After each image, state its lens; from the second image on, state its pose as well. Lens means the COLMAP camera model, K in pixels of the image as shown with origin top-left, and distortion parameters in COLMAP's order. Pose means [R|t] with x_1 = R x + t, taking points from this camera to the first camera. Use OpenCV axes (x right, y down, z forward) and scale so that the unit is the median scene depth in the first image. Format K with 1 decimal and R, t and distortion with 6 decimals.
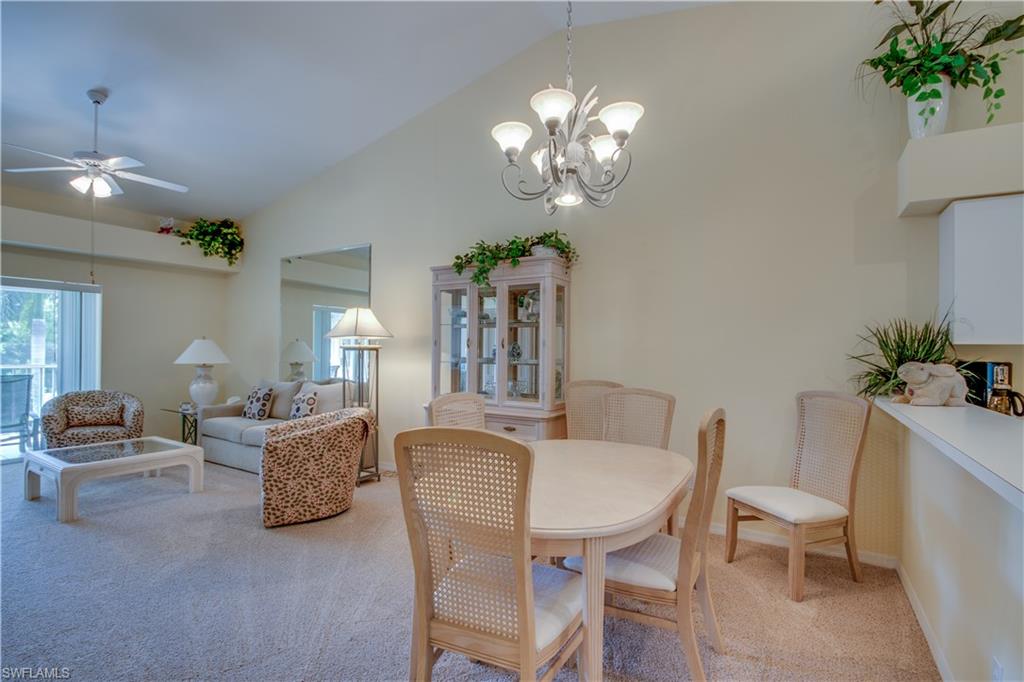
lens RADIAL K [[469.4, 0, 512.0], [0, 469.4, 341.0], [0, 0, 1]] dist [-0.000696, -0.000114]
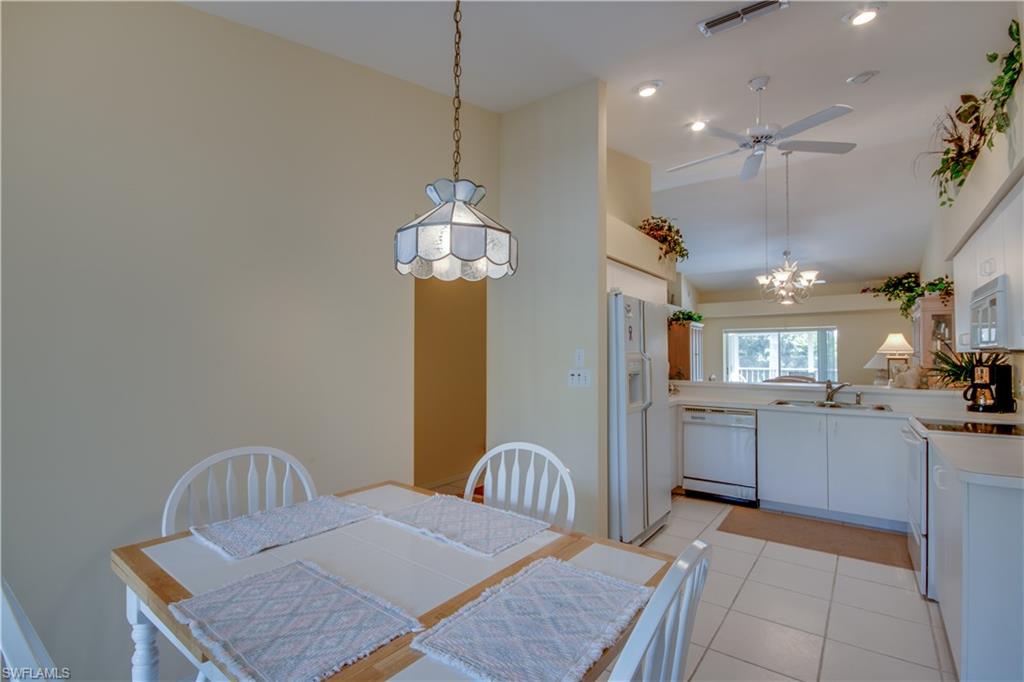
lens RADIAL K [[469.4, 0, 512.0], [0, 469.4, 341.0], [0, 0, 1]] dist [-0.000696, -0.000114]
pose [[-0.070092, -0.044919, -0.996529, 1.012772], [0.011421, 0.998884, -0.045828, 0.010335], [0.997475, -0.014593, -0.069501, -0.156656]]
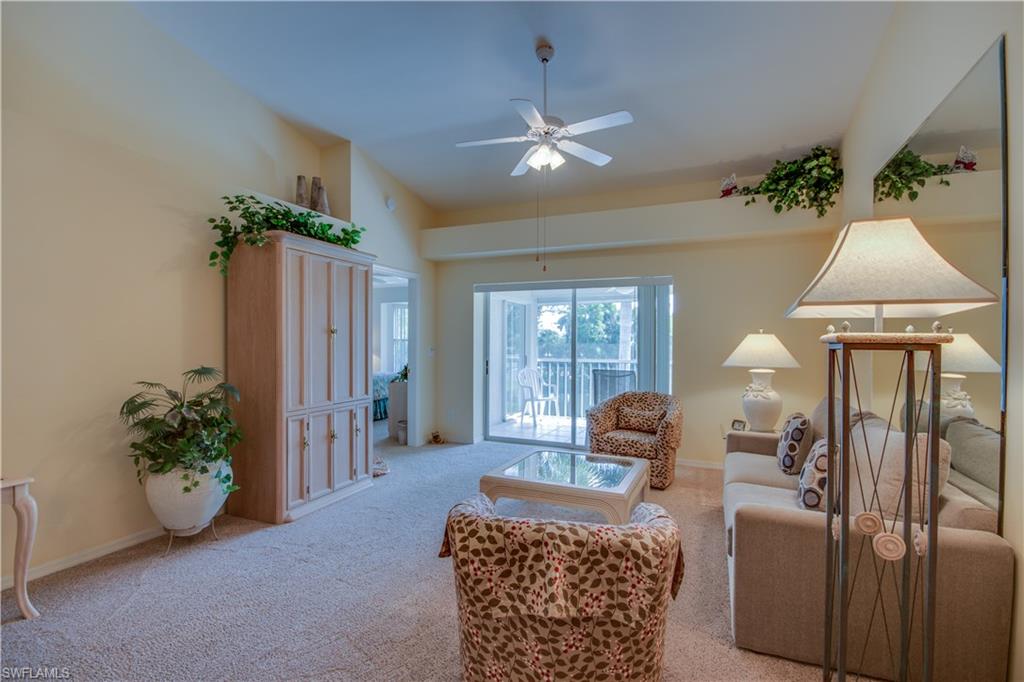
lens RADIAL K [[476.6, 0, 489.4], [0, 476.6, 343.5], [0, 0, 1]] dist [0.000413, 0.000046]
pose [[0.132904, -0.005198, -0.991115, -0.017121], [0.008302, 0.999957, -0.004131, 0.011141], [0.991094, -0.007680, 0.132941, 0.494935]]
